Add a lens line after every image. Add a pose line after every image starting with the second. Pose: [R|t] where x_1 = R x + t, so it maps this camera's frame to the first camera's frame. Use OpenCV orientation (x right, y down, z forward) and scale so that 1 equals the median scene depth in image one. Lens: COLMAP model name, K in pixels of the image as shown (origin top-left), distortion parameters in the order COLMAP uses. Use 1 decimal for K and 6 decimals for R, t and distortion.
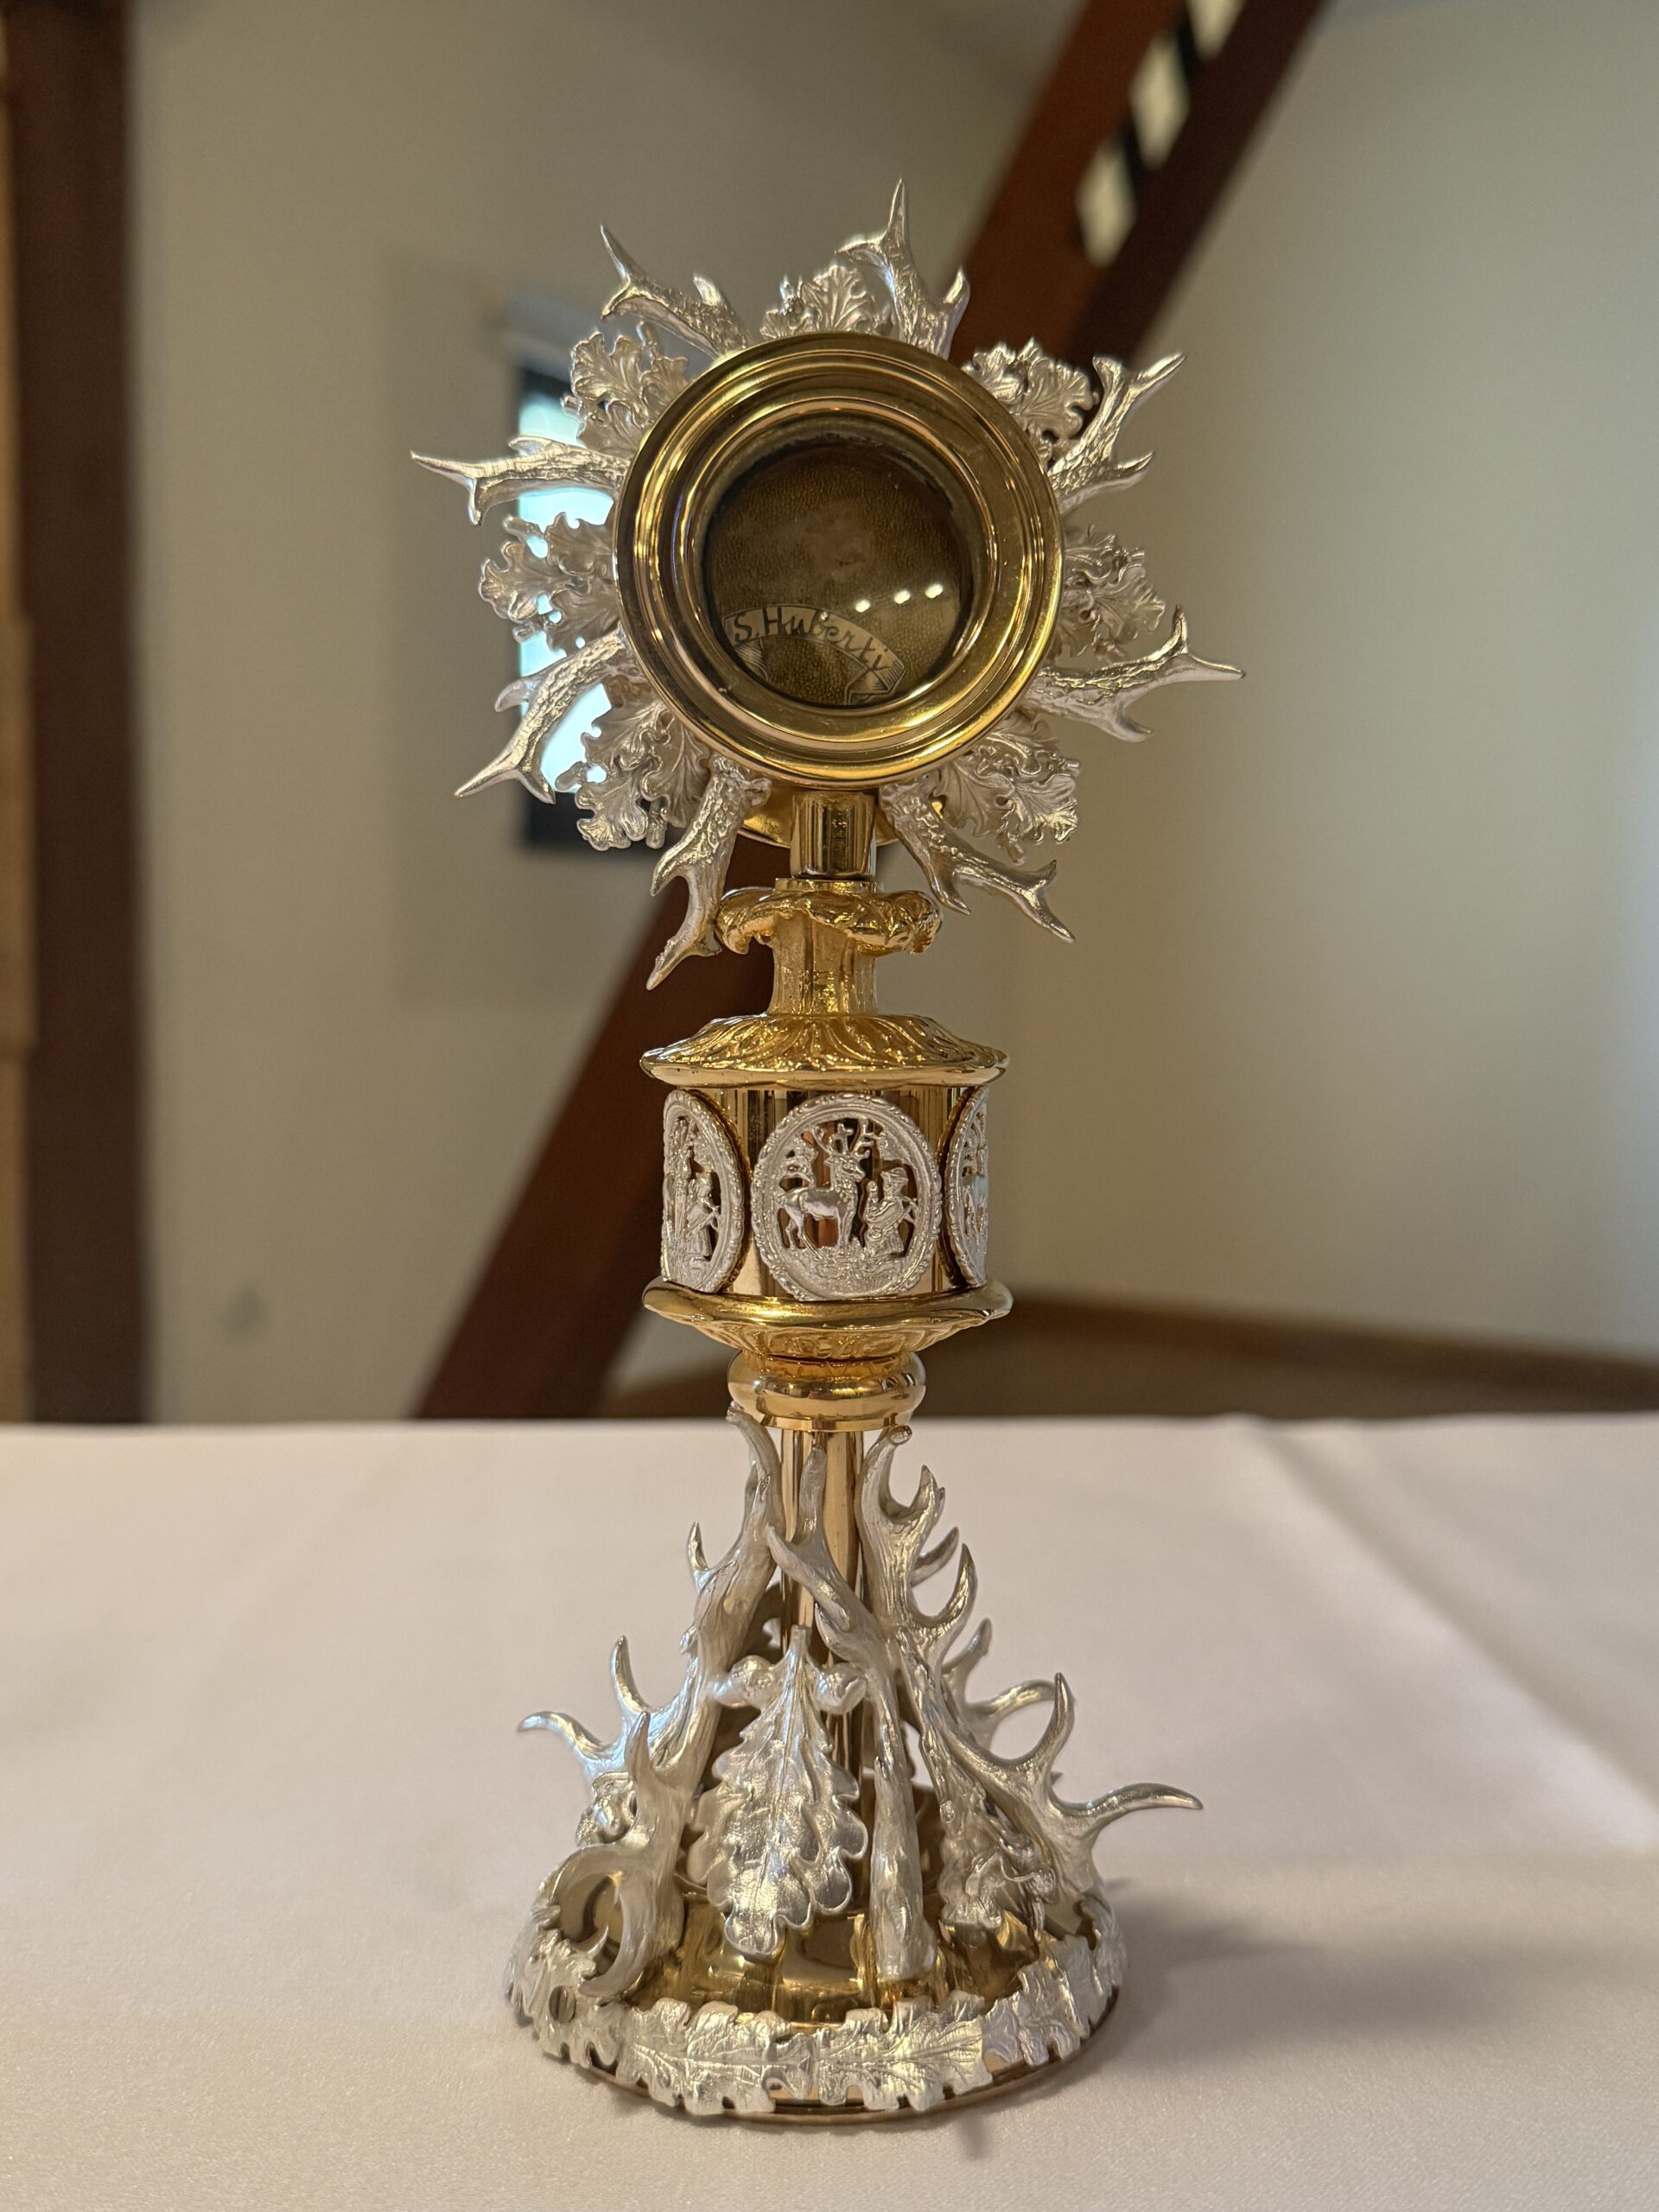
lens RADIAL K [[2065.5, 0, 829.5], [0, 2065.5, 1106.0], [0, 0, 1]] dist [0.249858, -0.600210]
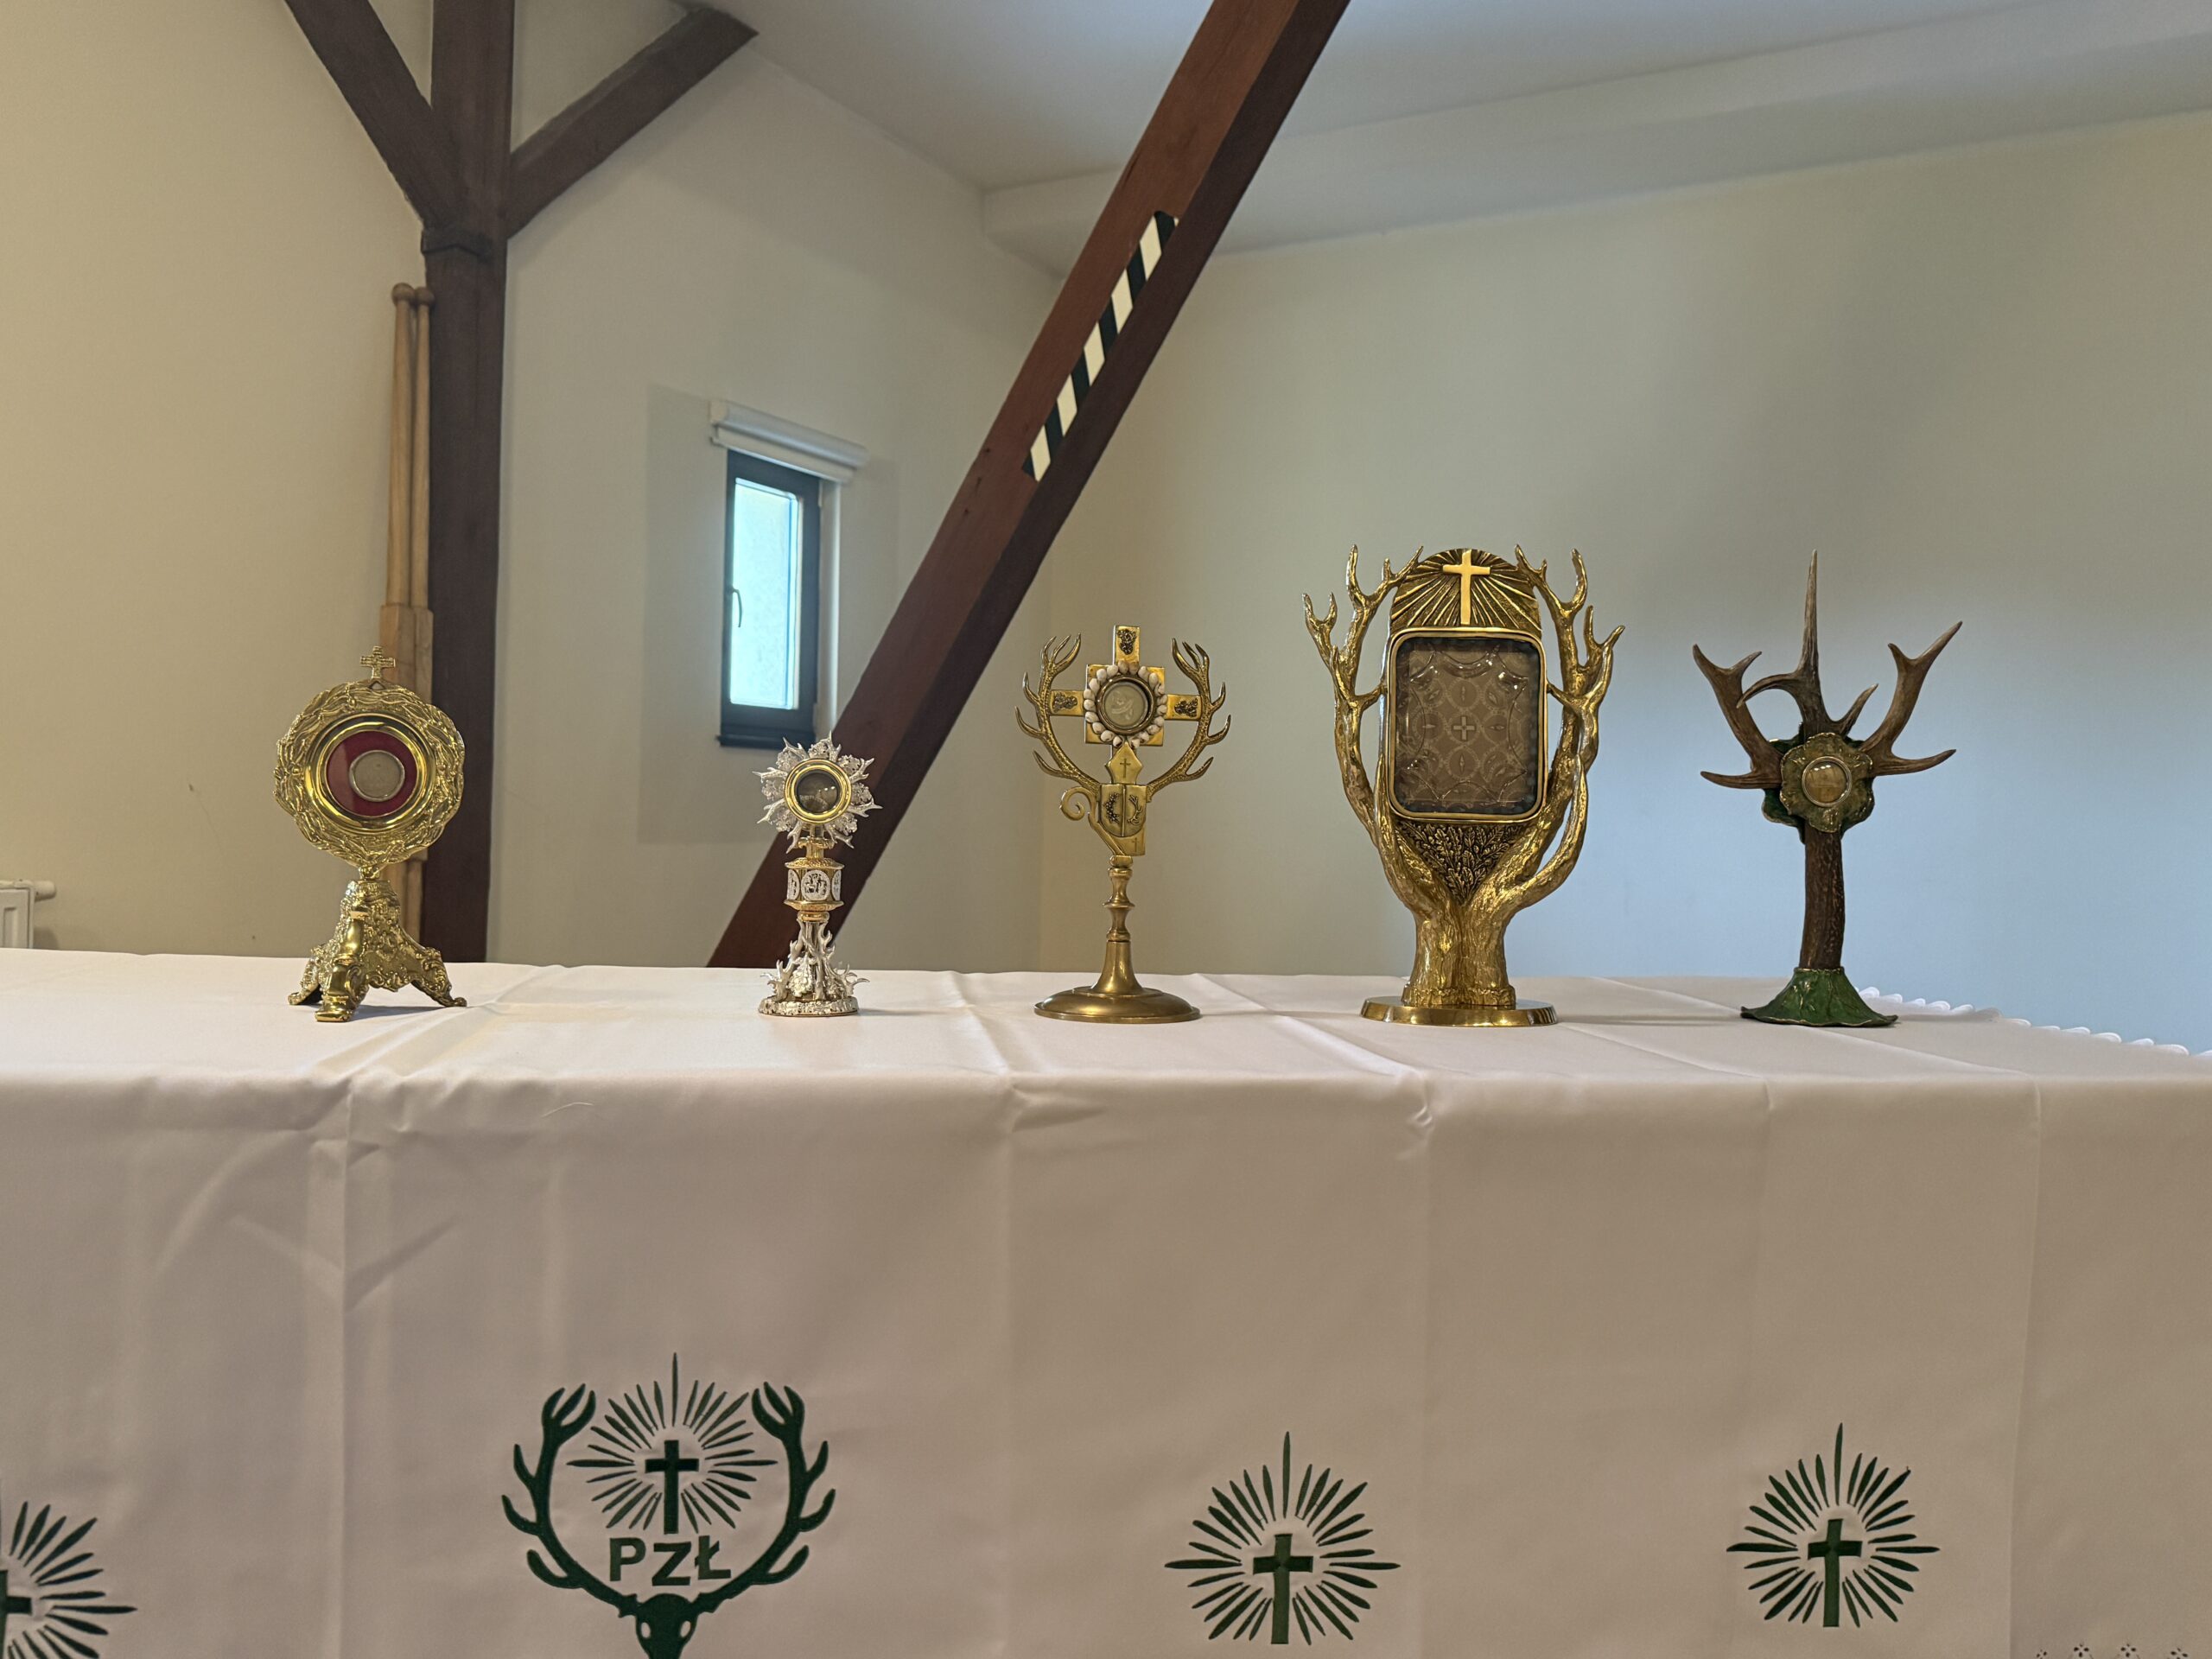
lens RADIAL K [[1651.8, 0, 1106.0], [0, 1651.8, 829.5], [0, 0, 1]] dist [0.067735, -0.001715]
pose [[0.994143, 0.031966, 0.103238, 0.372048], [-0.024948, 0.997334, -0.068569, 0.201958], [-0.105154, 0.065592, 0.992290, -4.277938]]
